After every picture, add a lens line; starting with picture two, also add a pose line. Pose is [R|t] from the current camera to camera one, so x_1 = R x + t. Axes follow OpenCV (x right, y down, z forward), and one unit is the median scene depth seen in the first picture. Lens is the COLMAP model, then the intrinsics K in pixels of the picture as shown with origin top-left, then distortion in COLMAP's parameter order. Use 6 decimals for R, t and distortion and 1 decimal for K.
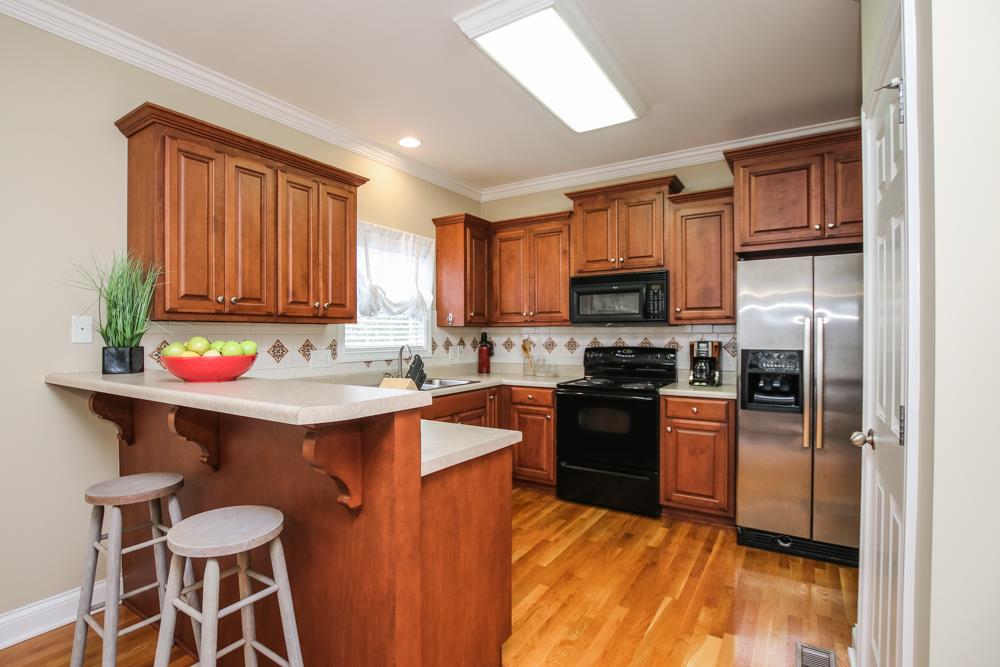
lens RADIAL K [[482.0, 0, 496.0], [0, 482.0, 337.8], [0, 0, 1]] dist [-0.038216, -0.000295]
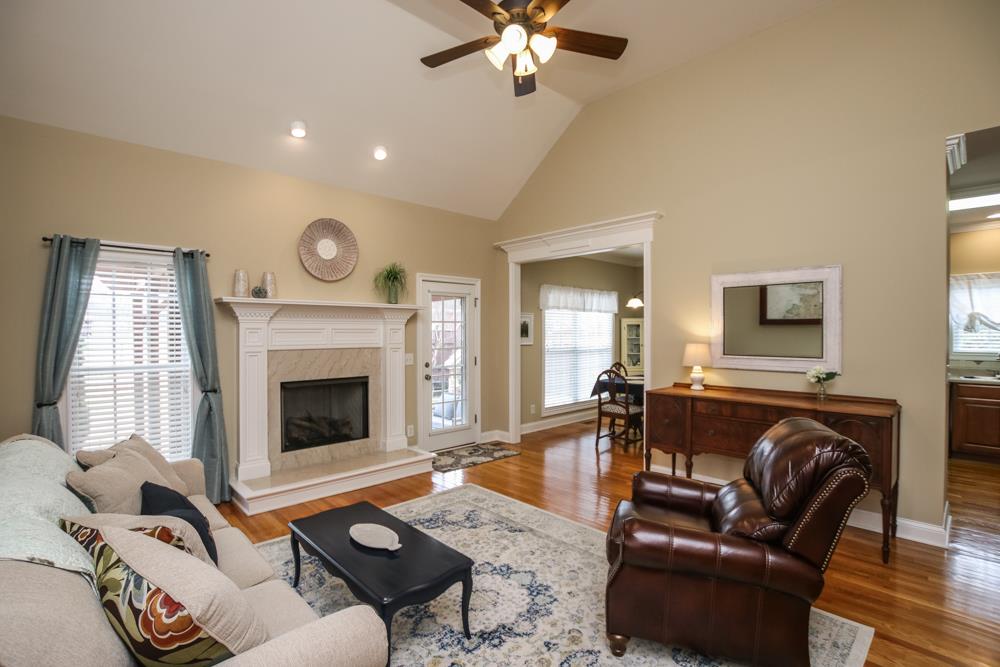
lens RADIAL K [[465.2, 0, 502.3], [0, 465.2, 335.2], [0, 0, 1]] dist [-0.003260, 0.000306]
pose [[-0.236482, 0.007289, -0.971608, 1.627840], [-0.006604, 0.999937, 0.009109, -0.038106], [0.971613, 0.008570, -0.236419, -0.161314]]
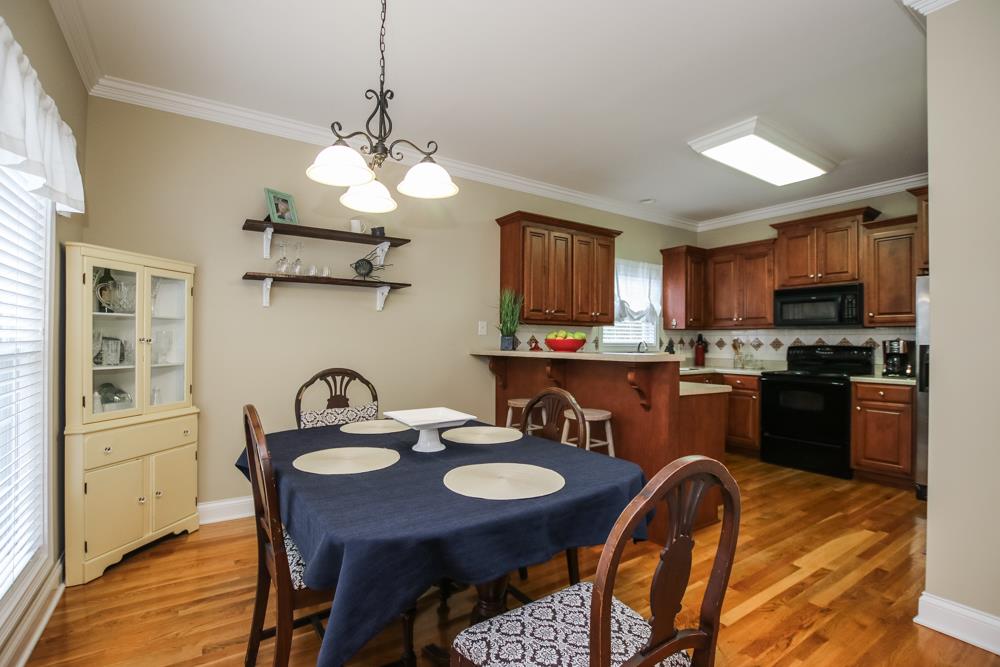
lens RADIAL K [[463.9, 0, 499.0], [0, 463.9, 339.2], [0, 0, 1]] dist [-0.028016, 0.000044]
pose [[0.914717, 0.008017, -0.404015, -0.023752], [-0.013222, 0.999862, -0.010096, 0.029158], [0.403878, 0.014576, 0.914697, -0.459147]]
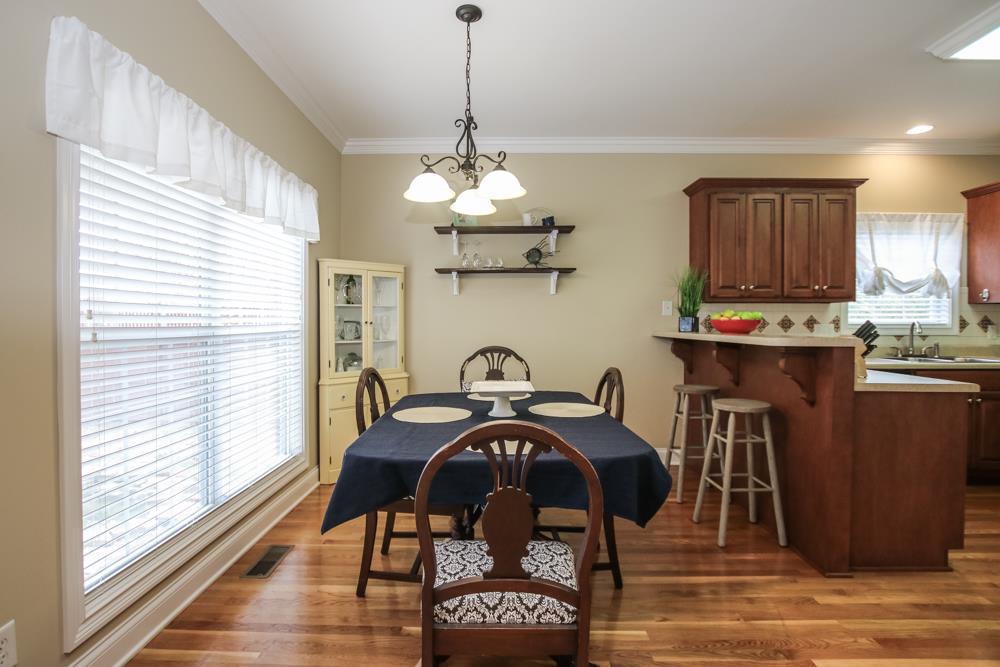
lens RADIAL K [[484.0, 0, 491.8], [0, 484.0, 324.6], [0, 0, 1]] dist [-0.015926, -0.000107]
pose [[0.523071, 0.009922, -0.852231, 0.229364], [-0.009403, 0.999939, 0.005870, 0.025772], [0.852237, 0.004943, 0.523132, -0.359428]]
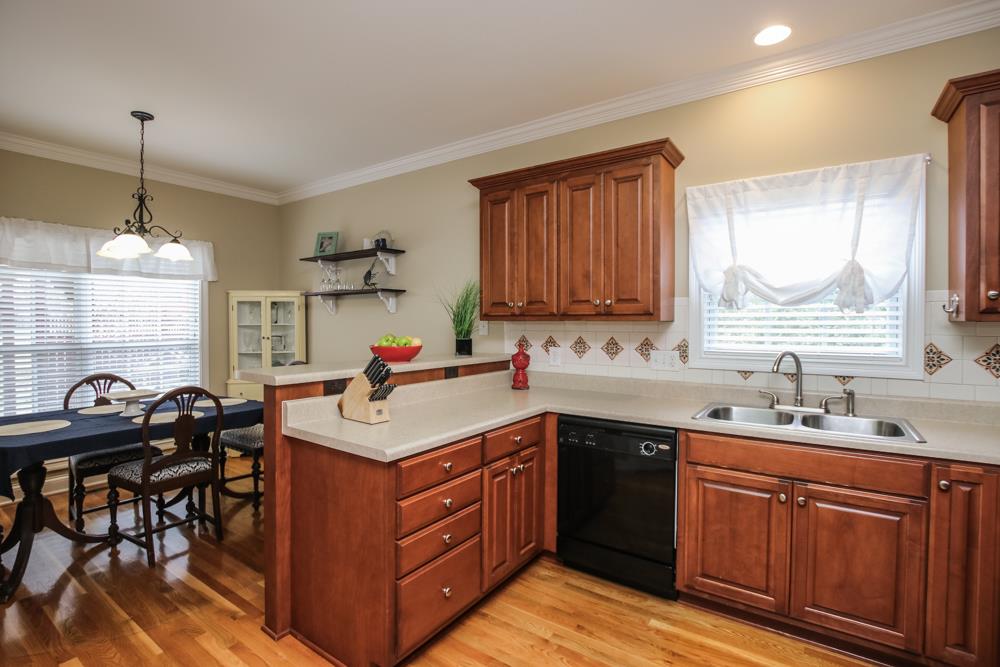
lens RADIAL K [[476.6, 0, 462.1], [0, 476.6, 329.7], [0, 0, 1]] dist [-0.014830, -0.000312]
pose [[-0.070509, 0.020545, -0.997300, 0.489491], [-0.006694, 0.999756, 0.021069, -0.026268], [0.997489, 0.008162, -0.070354, 0.644799]]
